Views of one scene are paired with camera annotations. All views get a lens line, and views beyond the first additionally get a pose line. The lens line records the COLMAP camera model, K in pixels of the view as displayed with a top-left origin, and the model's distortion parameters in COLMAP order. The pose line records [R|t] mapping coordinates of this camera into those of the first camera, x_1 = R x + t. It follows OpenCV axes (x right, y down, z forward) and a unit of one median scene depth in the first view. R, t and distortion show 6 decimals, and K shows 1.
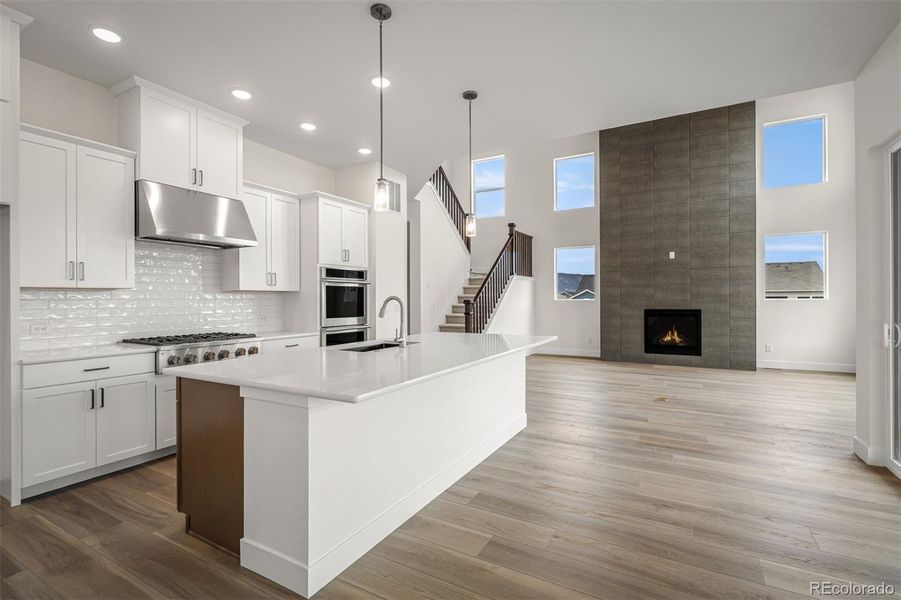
lens RADIAL K [[425.2, 0, 448.6], [0, 425.2, 298.9], [0, 0, 1]] dist [-0.003847, 0.000435]
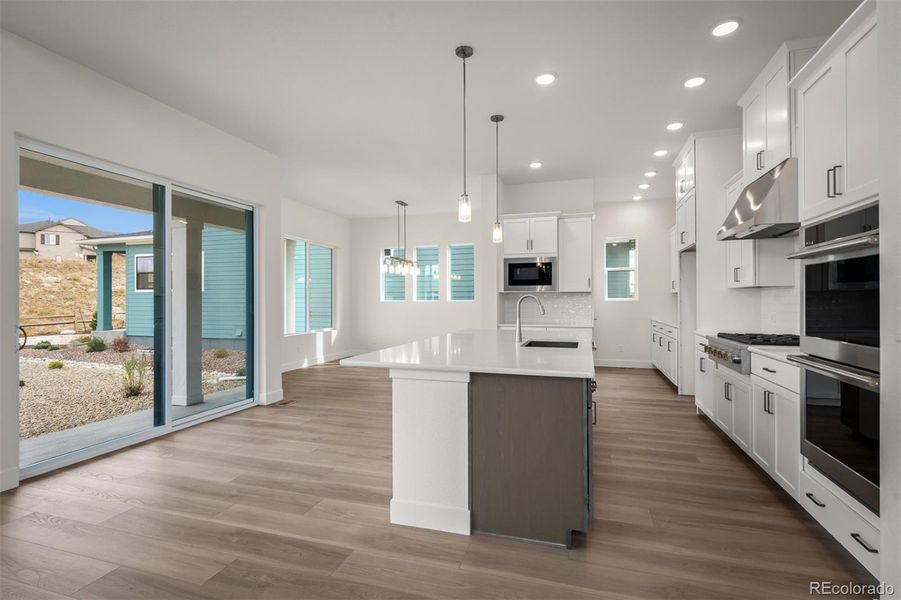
lens RADIAL K [[442.1, 0, 449.5], [0, 442.1, 297.1], [0, 0, 1]] dist [0.001949, 0.000231]
pose [[-0.977182, 0.004773, -0.212352, 0.209554], [0.006243, 0.999961, -0.006256, 0.005267], [0.212314, -0.007439, -0.977173, 1.435169]]
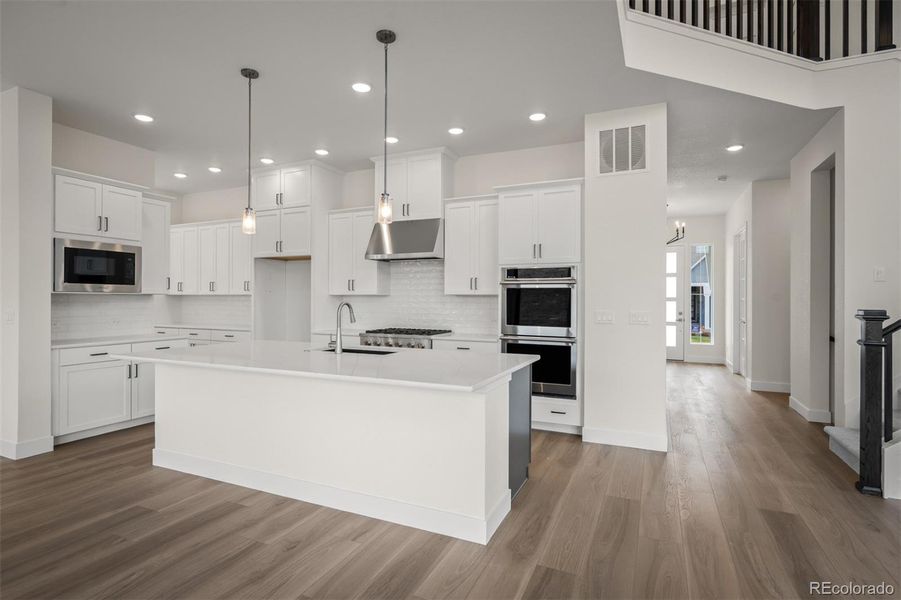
lens RADIAL K [[454.7, 0, 452.3], [0, 454.7, 300.2], [0, 0, 1]] dist [-0.002239, 0.000792]
pose [[0.092479, 0.008172, -0.995681, 0.679032], [-0.003671, 0.999962, 0.007866, -0.013150], [0.995708, 0.002927, 0.092506, 0.814797]]
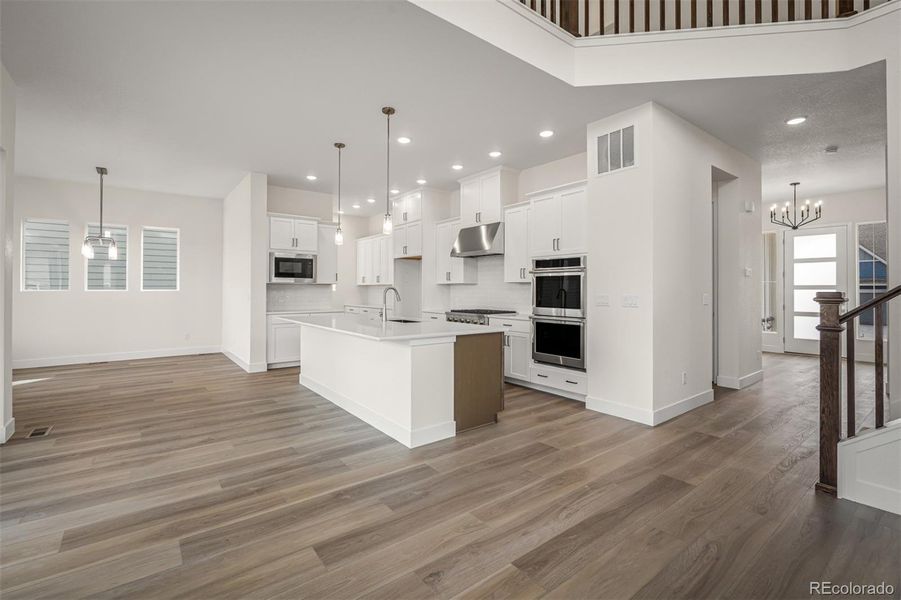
lens RADIAL K [[402.3, 0, 452.1], [0, 402.3, 287.5], [0, 0, 1]] dist [0.002468, -0.000376]
pose [[-0.381548, -0.002512, -0.924346, 0.771355], [-0.001164, 0.999997, -0.002237, -0.000057], [0.924348, 0.000222, -0.381550, 1.226577]]
